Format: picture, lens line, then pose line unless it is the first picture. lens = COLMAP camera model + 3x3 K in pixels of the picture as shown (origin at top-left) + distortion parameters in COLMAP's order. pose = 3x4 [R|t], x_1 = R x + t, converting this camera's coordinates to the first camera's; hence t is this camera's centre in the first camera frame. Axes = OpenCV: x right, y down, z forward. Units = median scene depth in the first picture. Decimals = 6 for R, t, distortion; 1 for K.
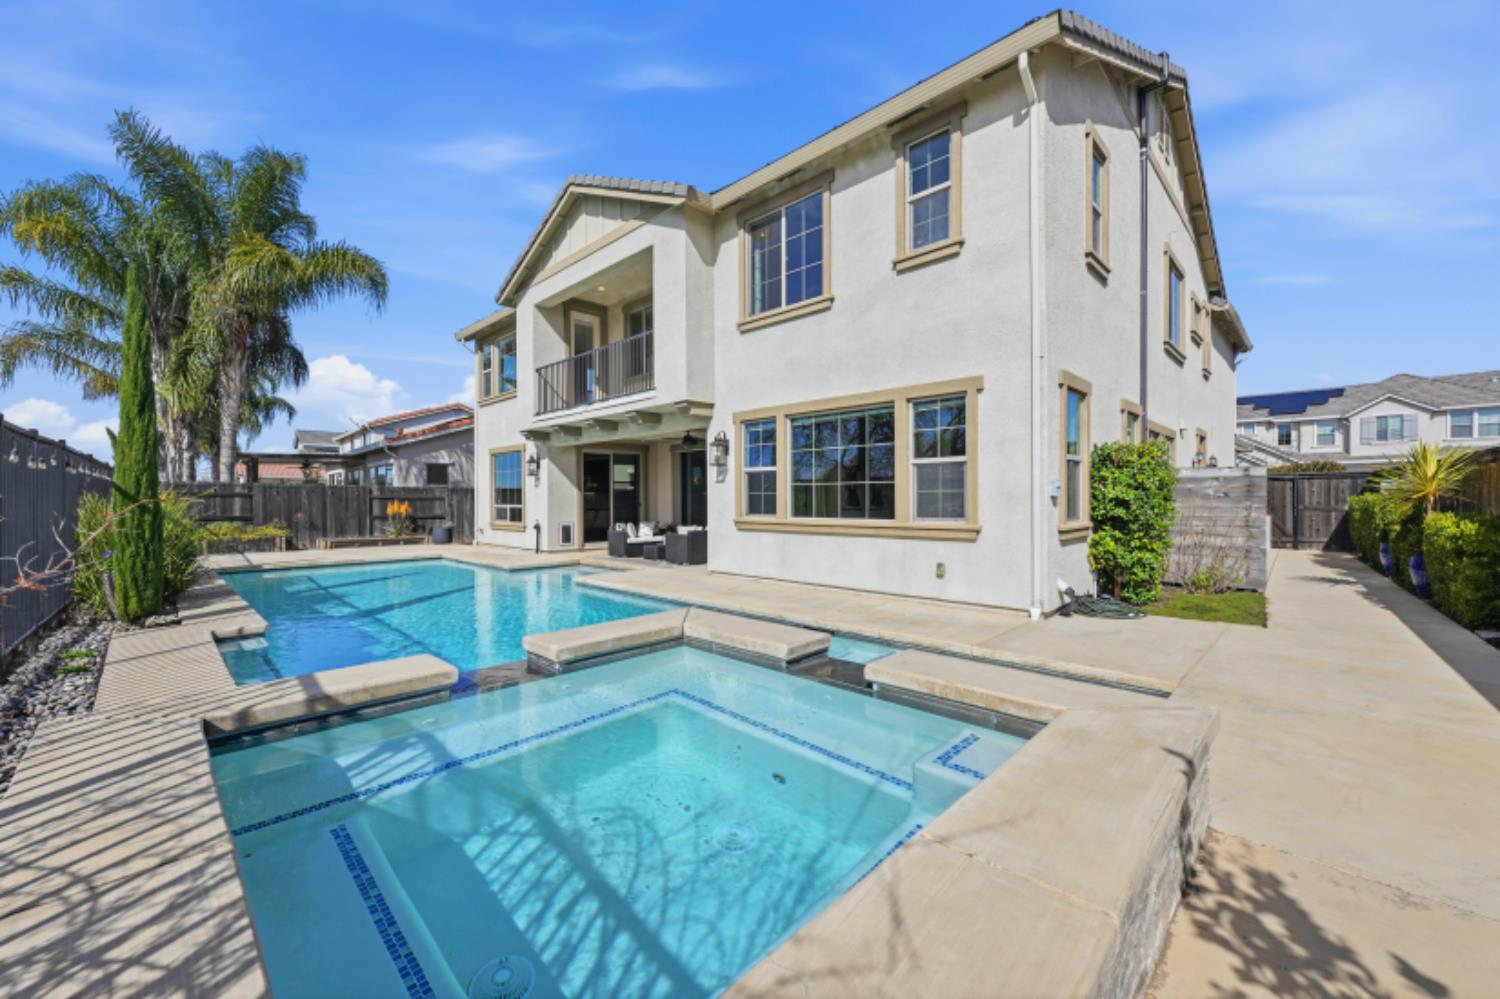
lens RADIAL K [[595.2, 0, 753.5], [0, 595.2, 501.8], [0, 0, 1]] dist [-0.001569, -0.000204]
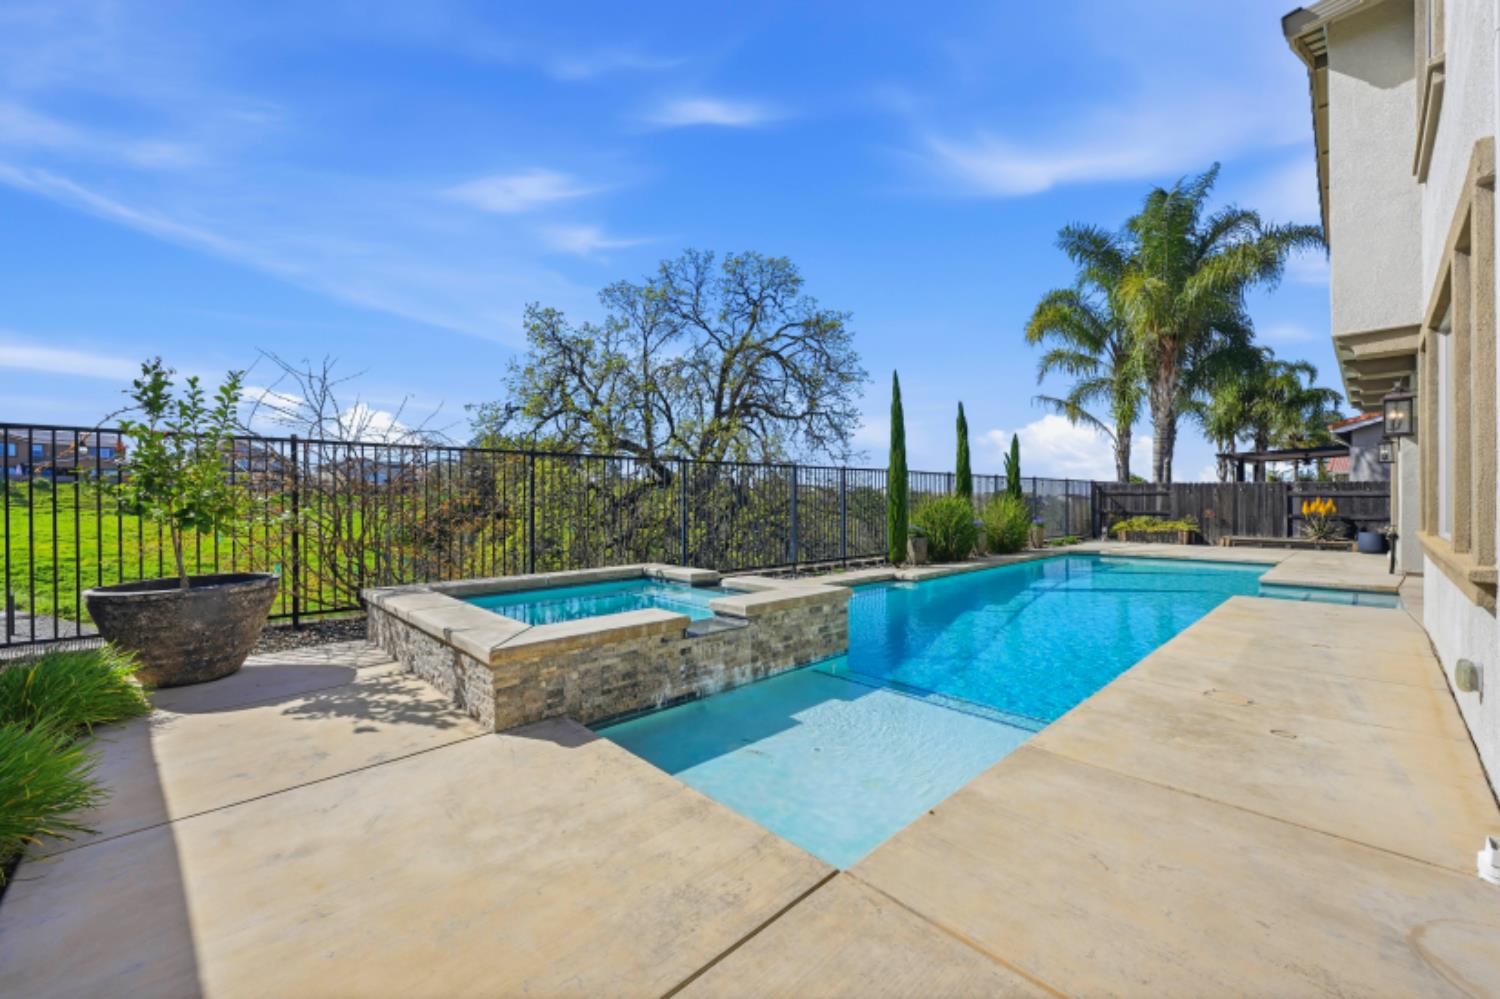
lens RADIAL K [[595.2, 0, 753.5], [0, 595.2, 501.8], [0, 0, 1]] dist [-0.001569, -0.000204]
pose [[-0.029557, 0.006956, -0.999539, 0.316022], [-0.002287, 0.999973, 0.007027, -0.001343], [0.999560, 0.002493, -0.029540, 0.241495]]
